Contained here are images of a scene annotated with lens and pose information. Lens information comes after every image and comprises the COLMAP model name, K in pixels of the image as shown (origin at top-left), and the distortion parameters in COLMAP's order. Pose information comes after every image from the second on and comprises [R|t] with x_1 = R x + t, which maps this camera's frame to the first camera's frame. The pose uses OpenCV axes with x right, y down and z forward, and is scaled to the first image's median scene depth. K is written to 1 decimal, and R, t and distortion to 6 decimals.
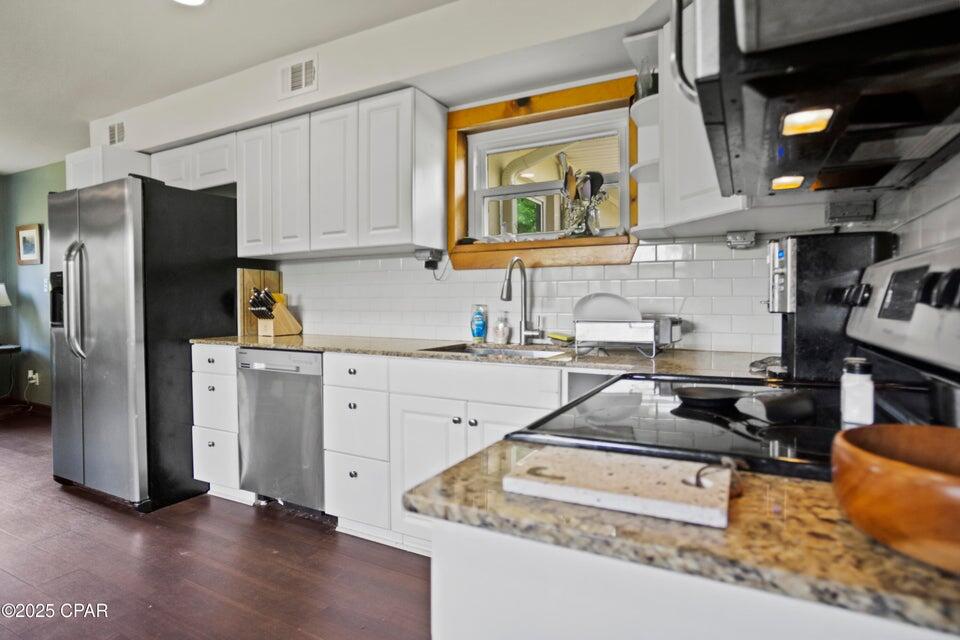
lens RADIAL K [[503.7, 0, 480.0], [0, 503.7, 320.0], [0, 0, 1]] dist [-0.056384, 0.034509]
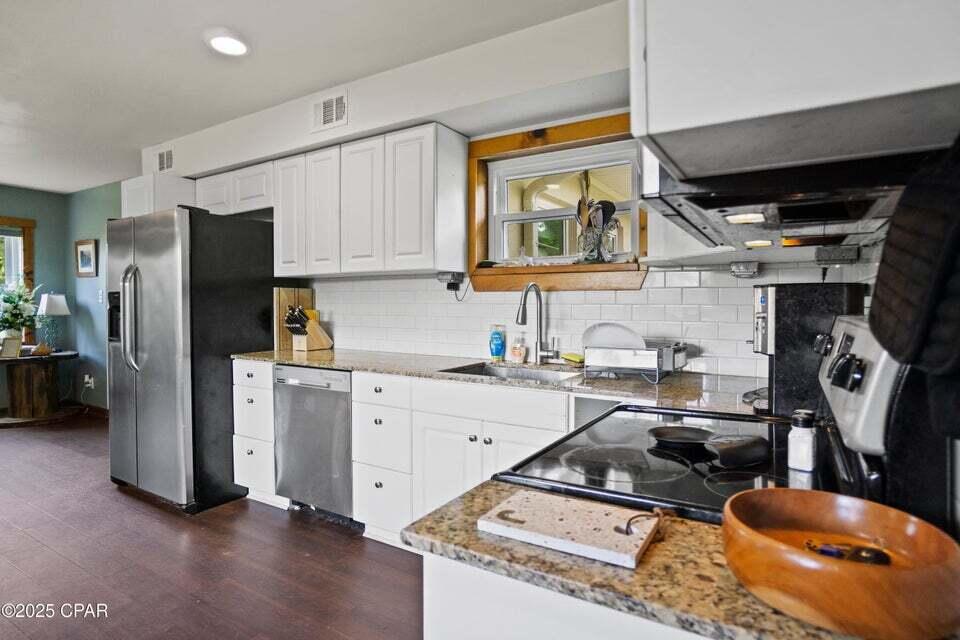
lens RADIAL K [[503.7, 0, 480.0], [0, 503.7, 320.0], [0, 0, 1]] dist [-0.056384, 0.034509]
pose [[0.998176, 0.002369, -0.060328, 0.026178], [-0.002534, 0.999993, -0.002660, -0.040304], [0.060321, 0.002808, 0.998175, -0.059004]]
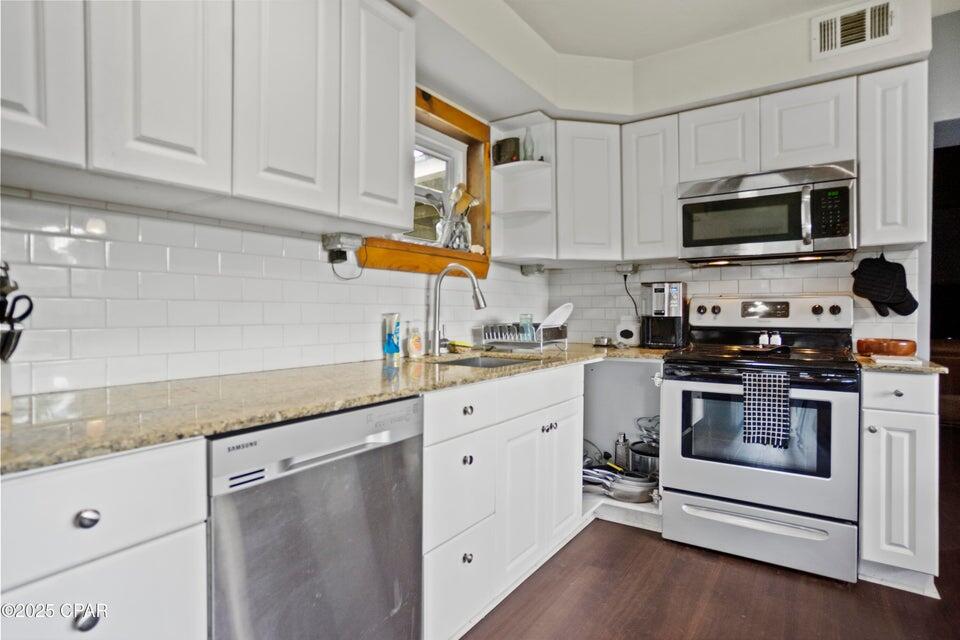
lens RADIAL K [[503.7, 0, 480.0], [0, 503.7, 320.0], [0, 0, 1]] dist [-0.056384, 0.034509]
pose [[0.115488, -0.016399, 0.993173, -0.852605], [0.025628, 0.999580, 0.013525, -0.029396], [-0.992978, 0.023892, 0.115860, 0.813854]]
